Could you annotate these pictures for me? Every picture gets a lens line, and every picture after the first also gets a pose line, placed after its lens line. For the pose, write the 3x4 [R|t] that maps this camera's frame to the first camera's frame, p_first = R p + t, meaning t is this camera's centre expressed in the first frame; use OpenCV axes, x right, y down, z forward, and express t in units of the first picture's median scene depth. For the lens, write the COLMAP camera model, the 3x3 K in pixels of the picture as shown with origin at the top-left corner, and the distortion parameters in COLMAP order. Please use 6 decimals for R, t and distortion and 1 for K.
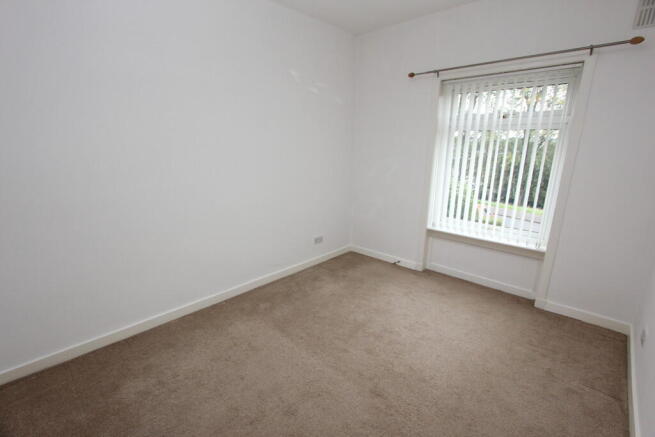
lens RADIAL K [[297.3, 0, 320.8], [0, 297.3, 225.6], [0, 0, 1]] dist [-0.018369, 0.001310]
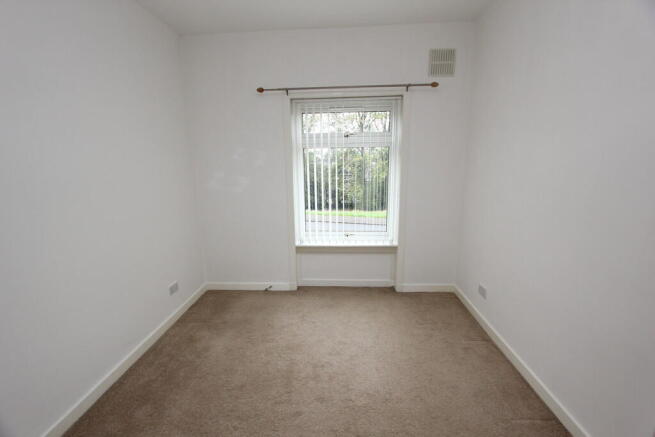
lens RADIAL K [[297.3, 0, 320.8], [0, 297.3, 225.6], [0, 0, 1]] dist [-0.018369, 0.001310]
pose [[0.764545, -0.152953, 0.626160, -0.215769], [0.190027, 0.981748, 0.007788, -0.056054], [-0.615922, 0.113033, 0.779656, 0.199232]]
